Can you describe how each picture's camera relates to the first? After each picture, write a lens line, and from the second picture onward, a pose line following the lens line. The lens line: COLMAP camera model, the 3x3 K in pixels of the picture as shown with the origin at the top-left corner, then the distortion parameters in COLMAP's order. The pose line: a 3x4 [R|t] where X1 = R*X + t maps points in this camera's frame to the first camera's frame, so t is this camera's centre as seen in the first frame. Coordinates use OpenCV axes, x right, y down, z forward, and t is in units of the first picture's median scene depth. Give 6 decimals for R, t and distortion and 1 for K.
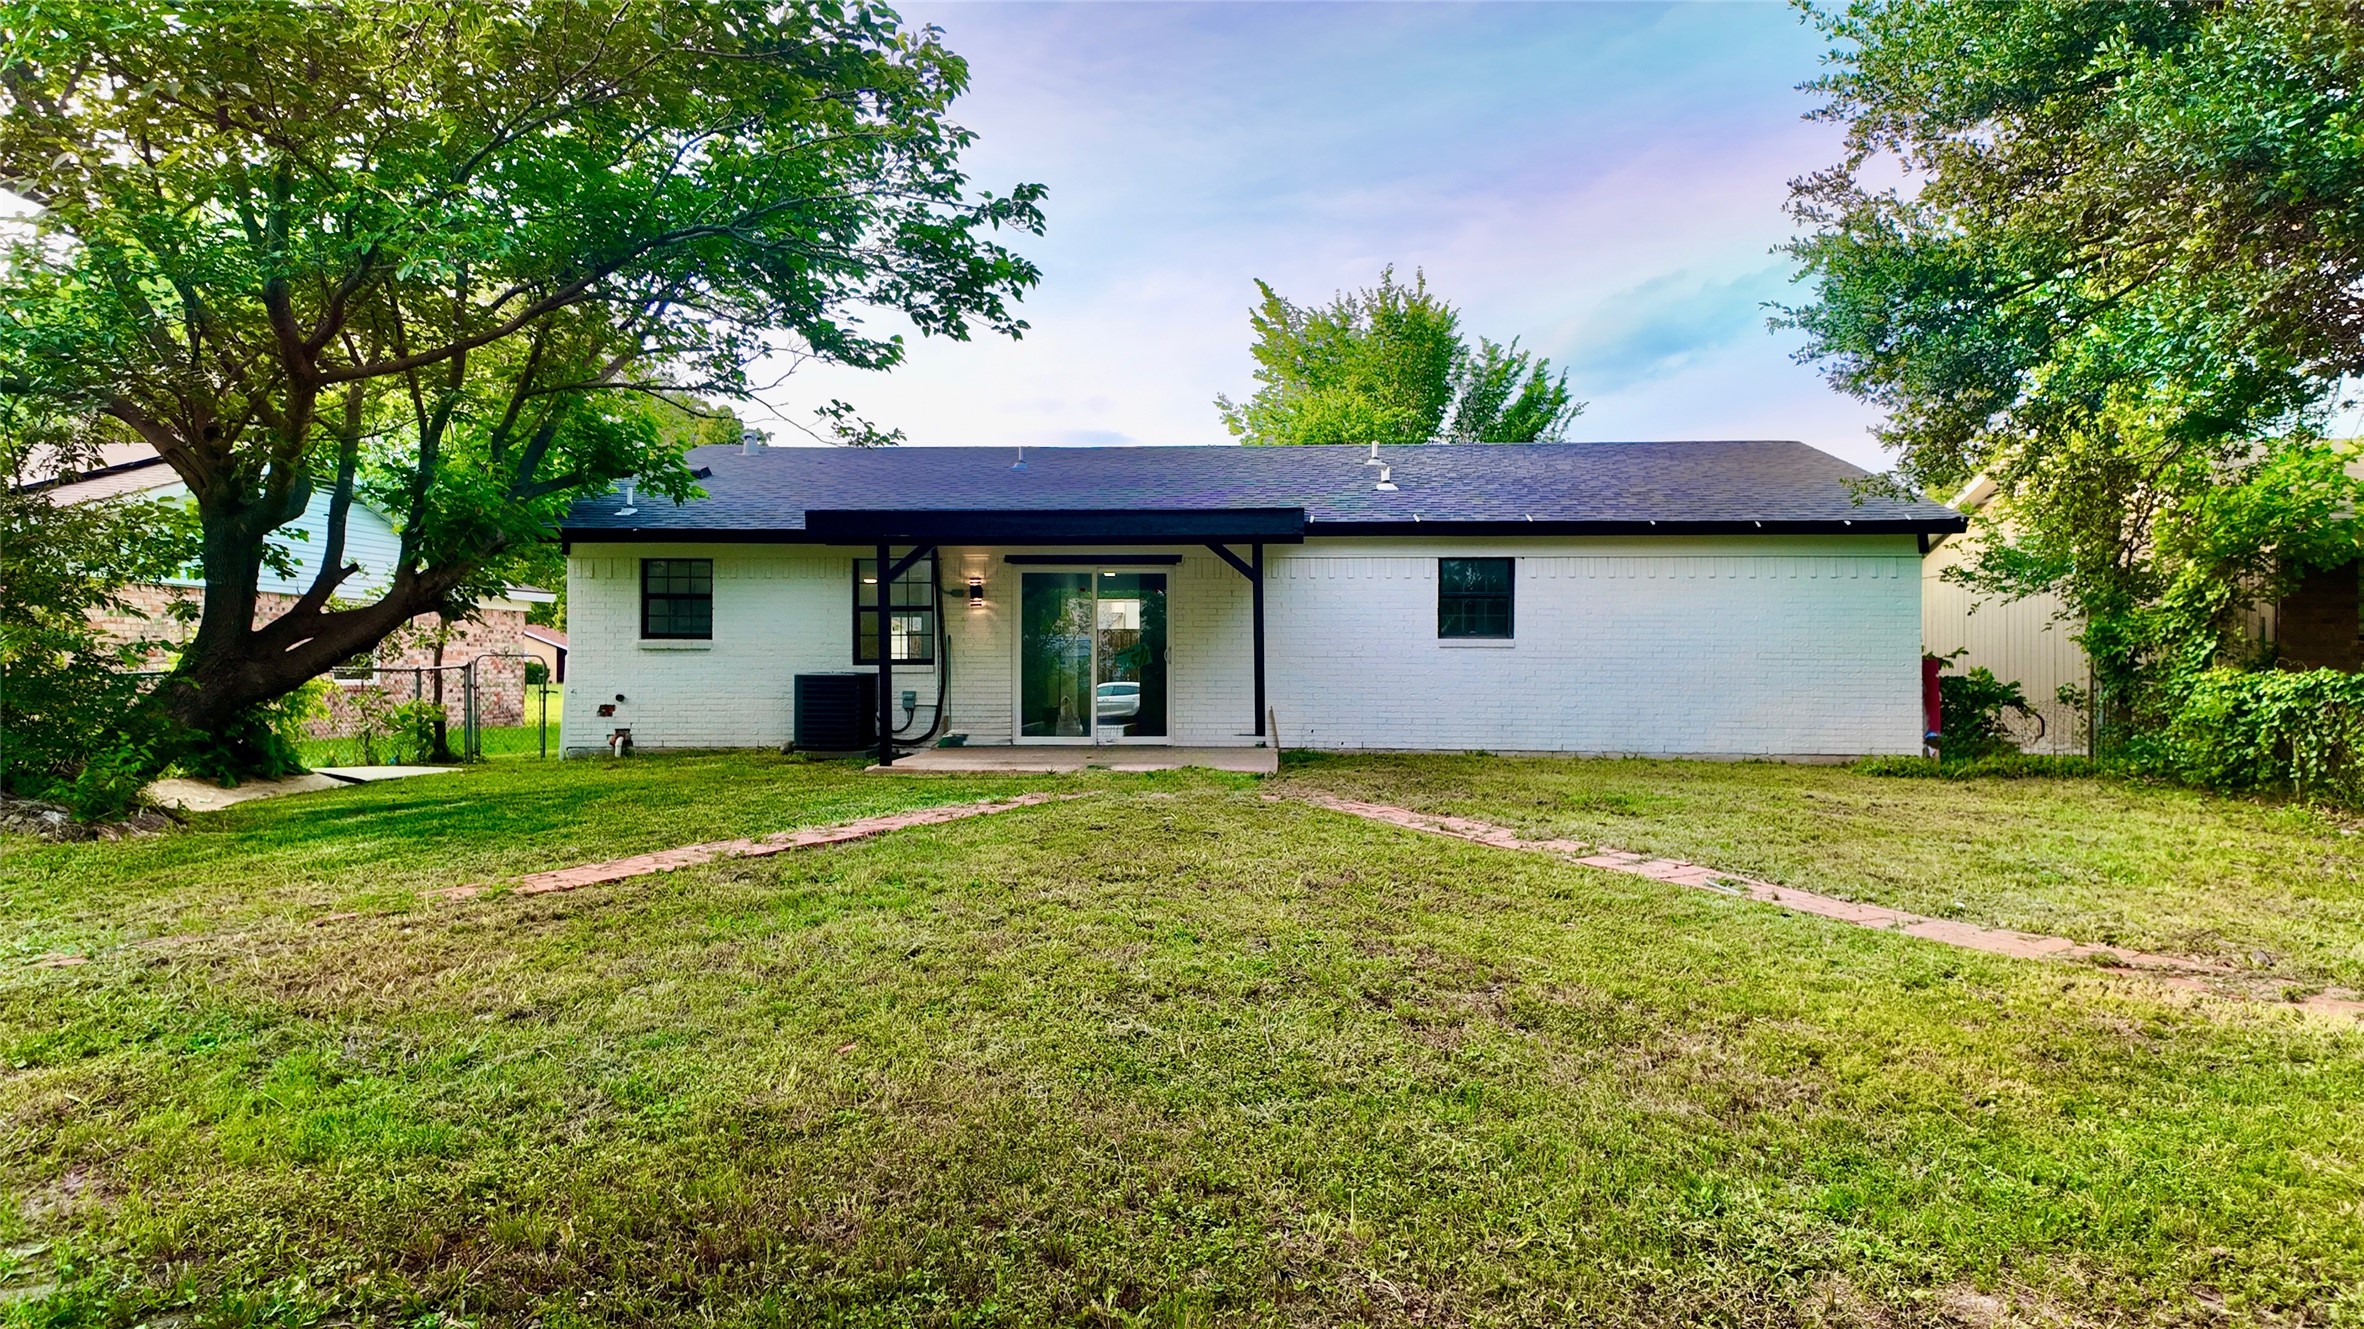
lens RADIAL K [[1415.6, 0, 1182.0], [0, 1415.6, 664.5], [0, 0, 1]] dist [-0.000198, -0.001301]
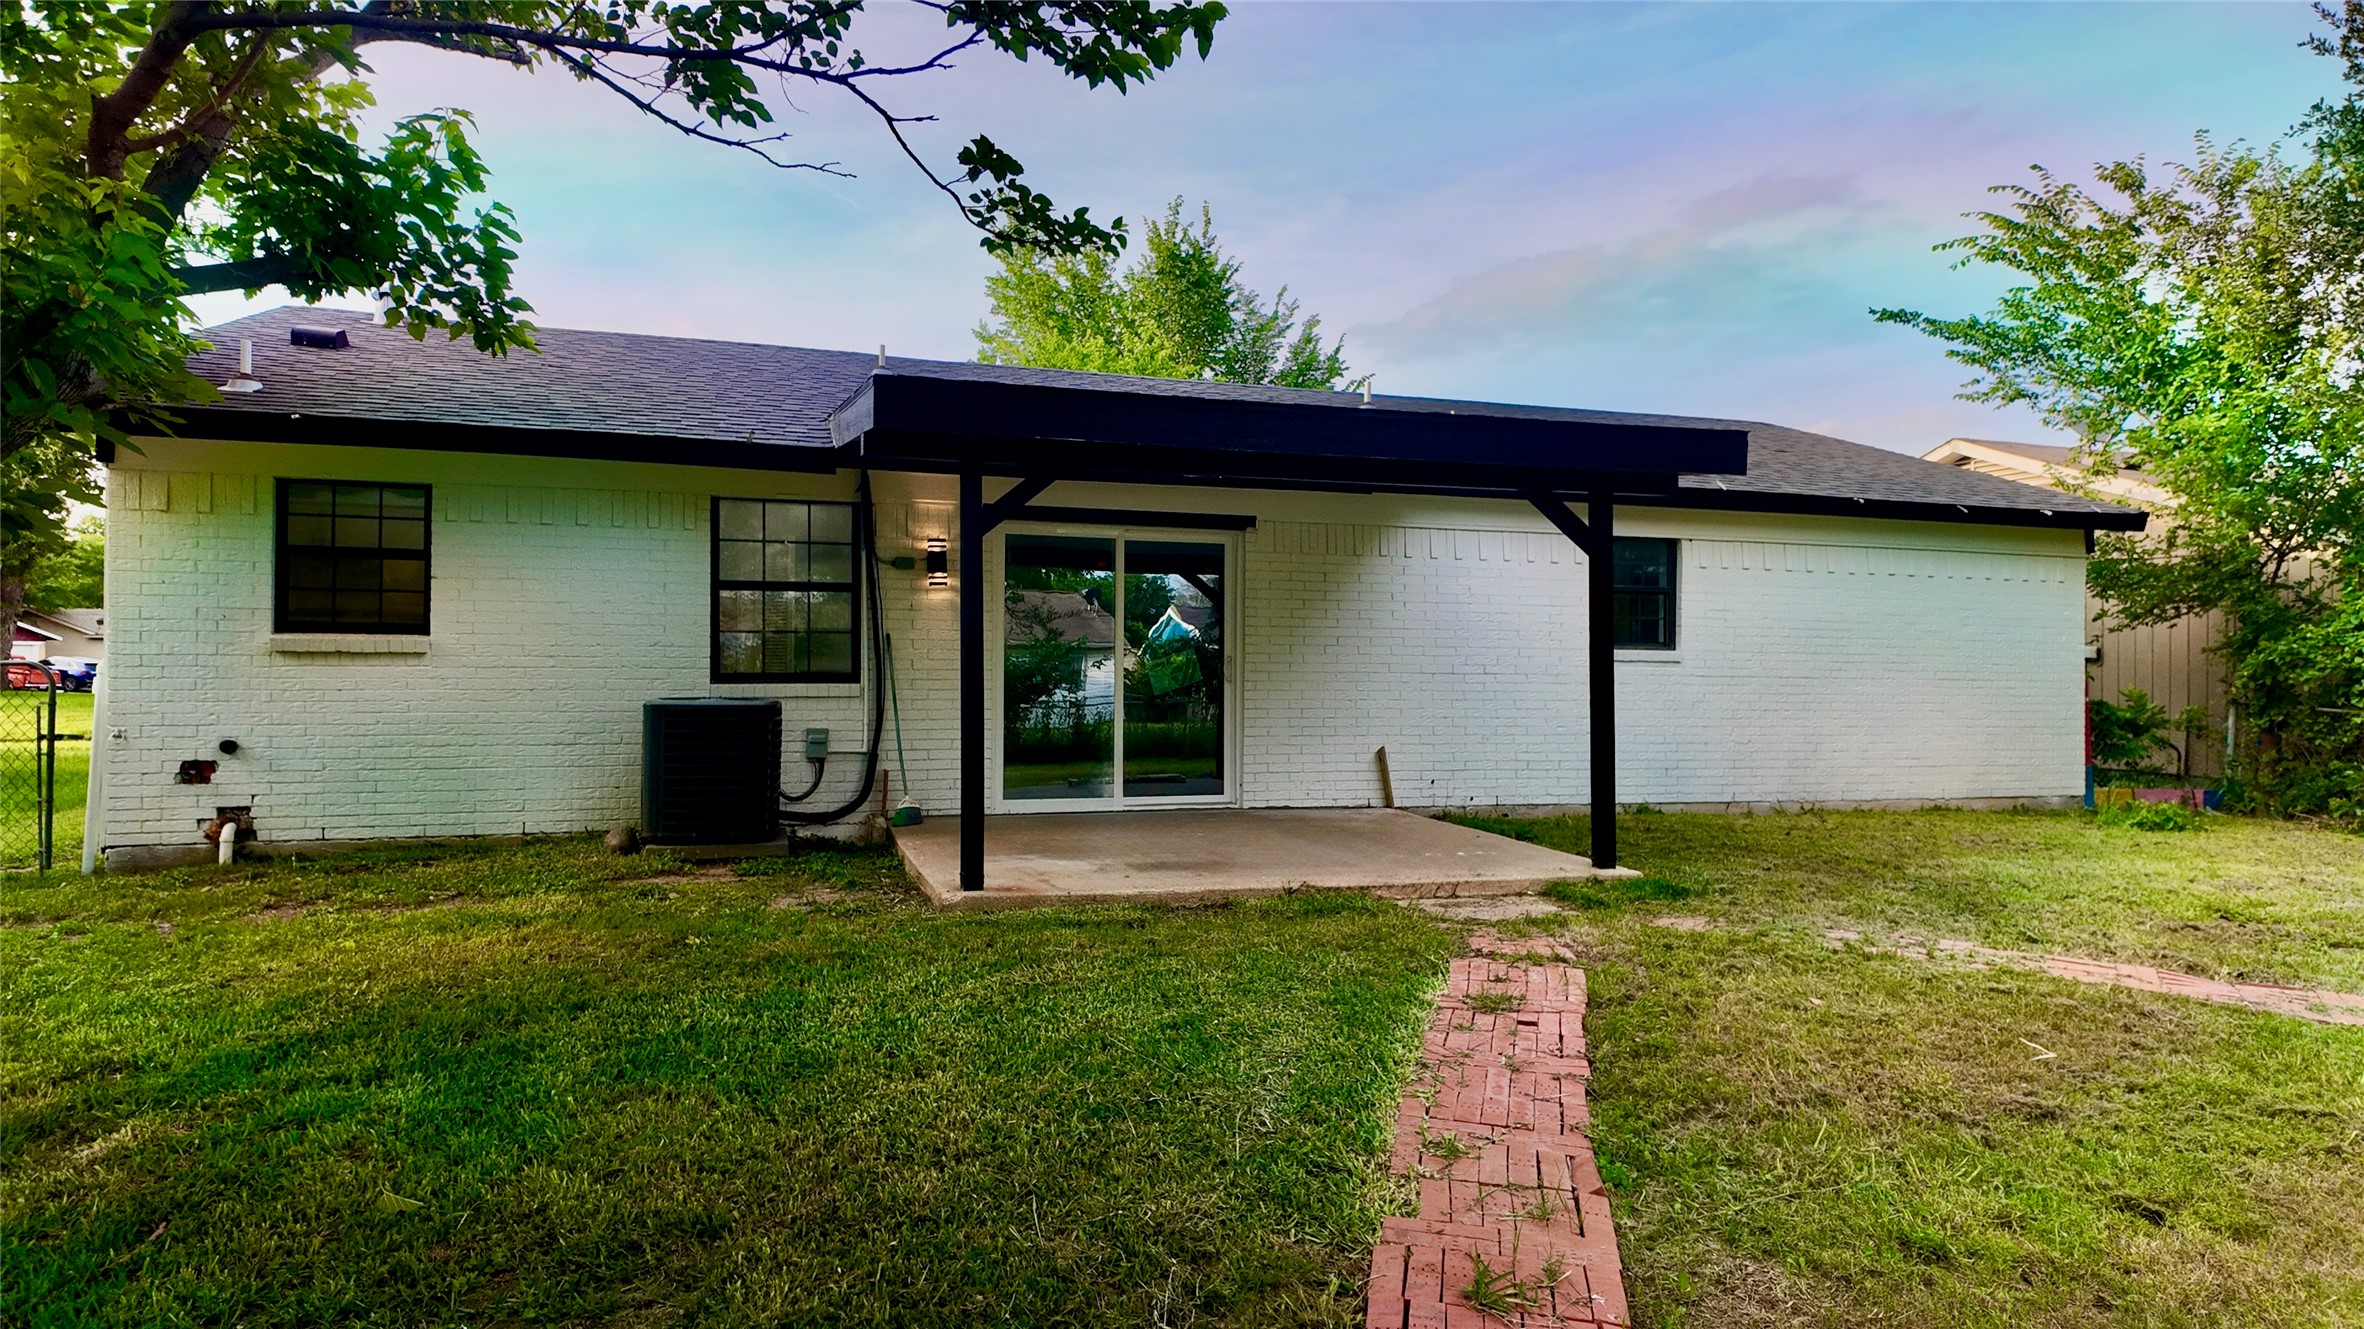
lens RADIAL K [[1415.6, 0, 1182.0], [0, 1415.6, 664.5], [0, 0, 1]] dist [-0.000198, -0.001301]
pose [[0.929105, 0.006372, 0.369761, -0.269166], [-0.009734, 0.999926, 0.007228, -0.013353], [-0.369688, -0.010315, 0.929099, 0.402338]]
